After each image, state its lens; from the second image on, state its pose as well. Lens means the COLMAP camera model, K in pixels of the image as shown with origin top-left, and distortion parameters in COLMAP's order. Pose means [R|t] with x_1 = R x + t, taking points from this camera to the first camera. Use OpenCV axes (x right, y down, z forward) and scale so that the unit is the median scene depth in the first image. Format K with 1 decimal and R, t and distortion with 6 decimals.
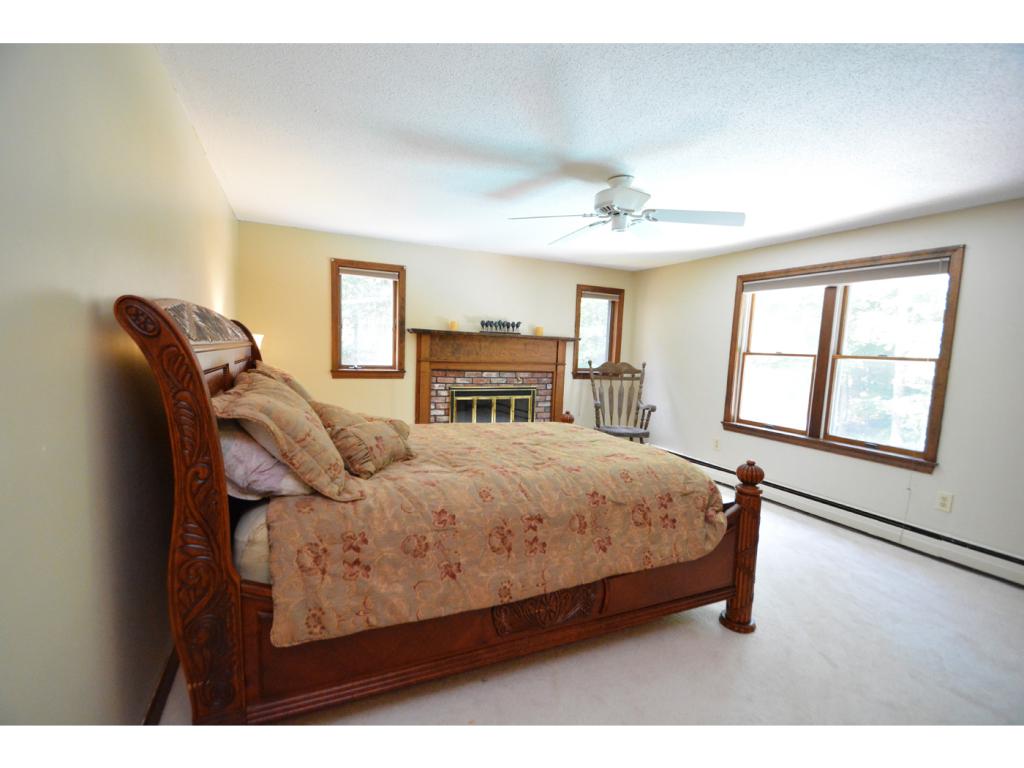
lens RADIAL K [[439.9, 0, 509.1], [0, 439.9, 396.2], [0, 0, 1]] dist [0.001185, -0.013858]
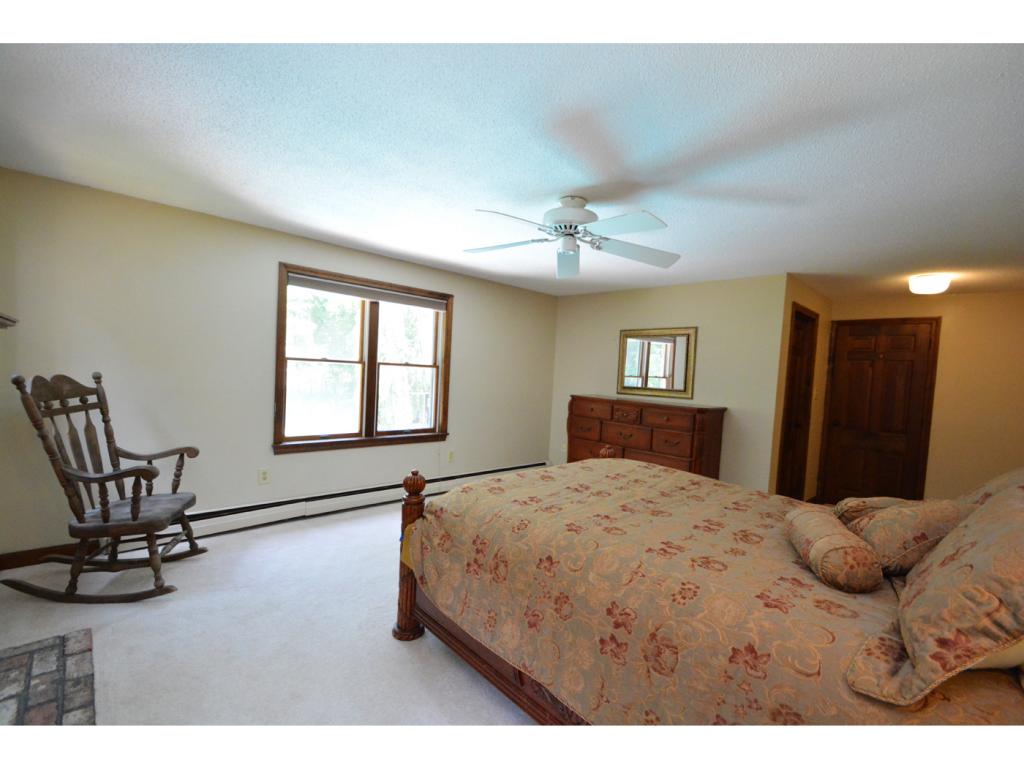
lens RADIAL K [[445.1, 0, 500.1], [0, 445.1, 385.6], [0, 0, 1]] dist [0.000659, 0.000080]
pose [[-0.280953, -0.090112, 0.955482, -0.444781], [0.040715, 0.993567, 0.105676, -0.135319], [-0.958857, 0.068593, -0.275477, 0.971302]]
